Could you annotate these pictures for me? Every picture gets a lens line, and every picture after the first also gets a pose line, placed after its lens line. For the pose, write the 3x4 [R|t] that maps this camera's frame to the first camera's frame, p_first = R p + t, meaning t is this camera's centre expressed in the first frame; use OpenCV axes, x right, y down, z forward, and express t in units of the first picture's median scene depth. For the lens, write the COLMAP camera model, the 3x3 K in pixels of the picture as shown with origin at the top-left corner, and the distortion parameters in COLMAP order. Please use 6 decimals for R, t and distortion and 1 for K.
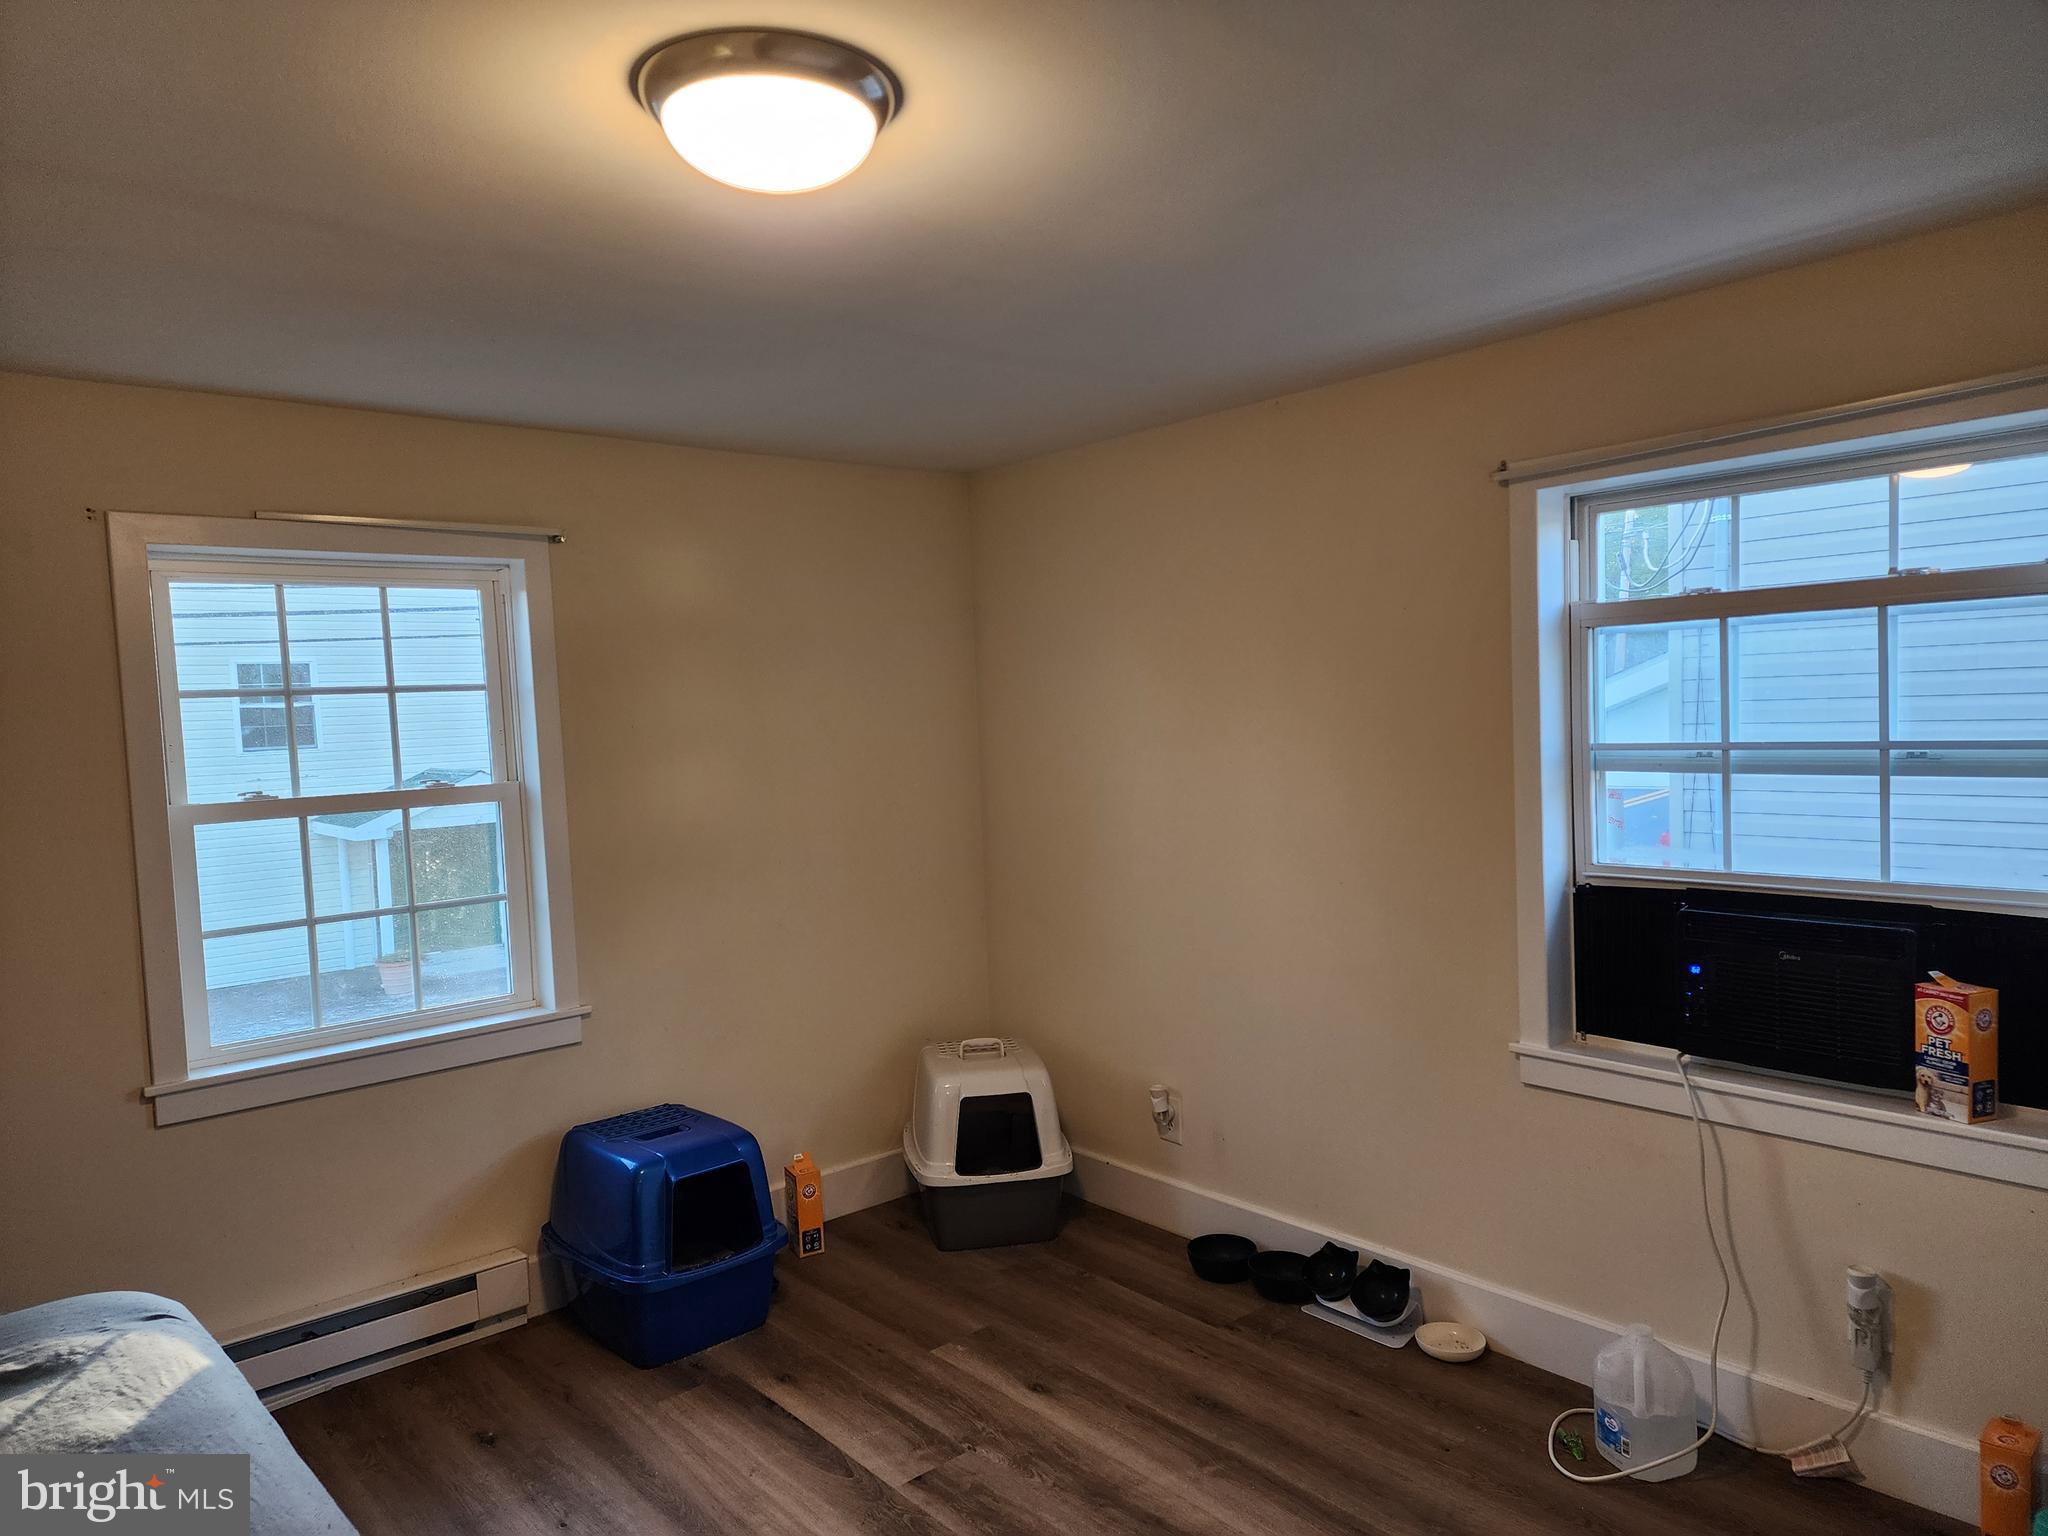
lens RADIAL K [[1354.5, 0, 1015.4], [0, 1354.5, 761.5], [0, 0, 1]] dist [0.075943, -0.075277]
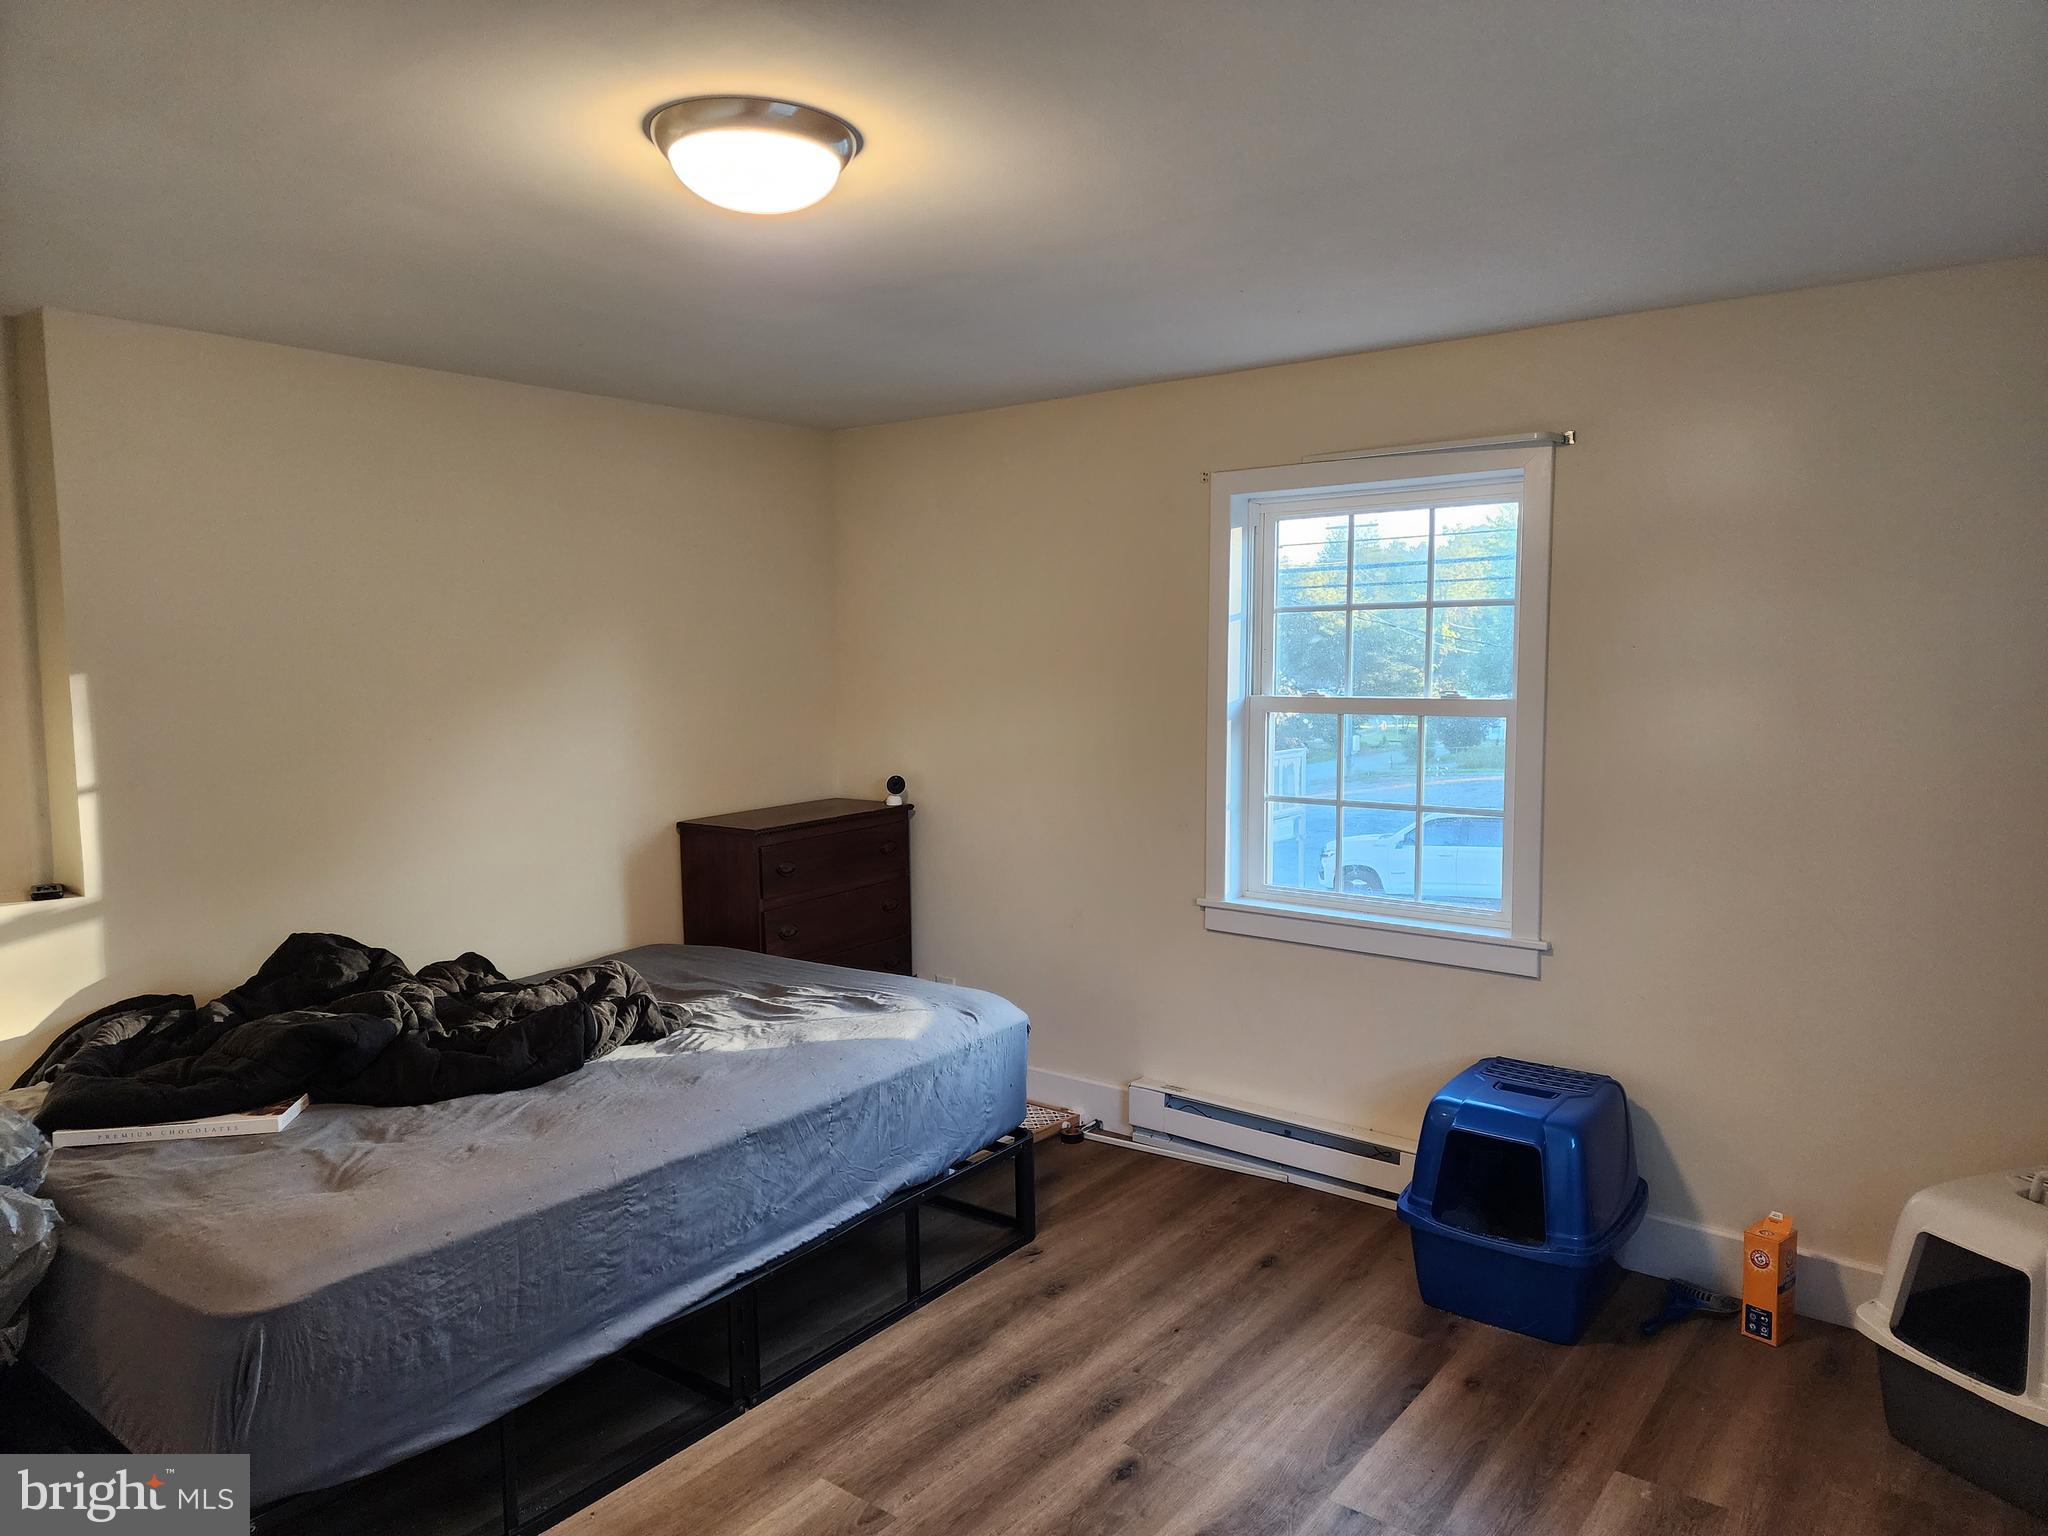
lens RADIAL K [[1354.5, 0, 1015.4], [0, 1354.5, 761.5], [0, 0, 1]] dist [0.075943, -0.075277]
pose [[0.195287, 0.114875, -0.973995, 0.544439], [-0.045070, 0.993119, 0.108093, -0.031362], [0.979710, 0.022789, 0.199120, 0.476029]]
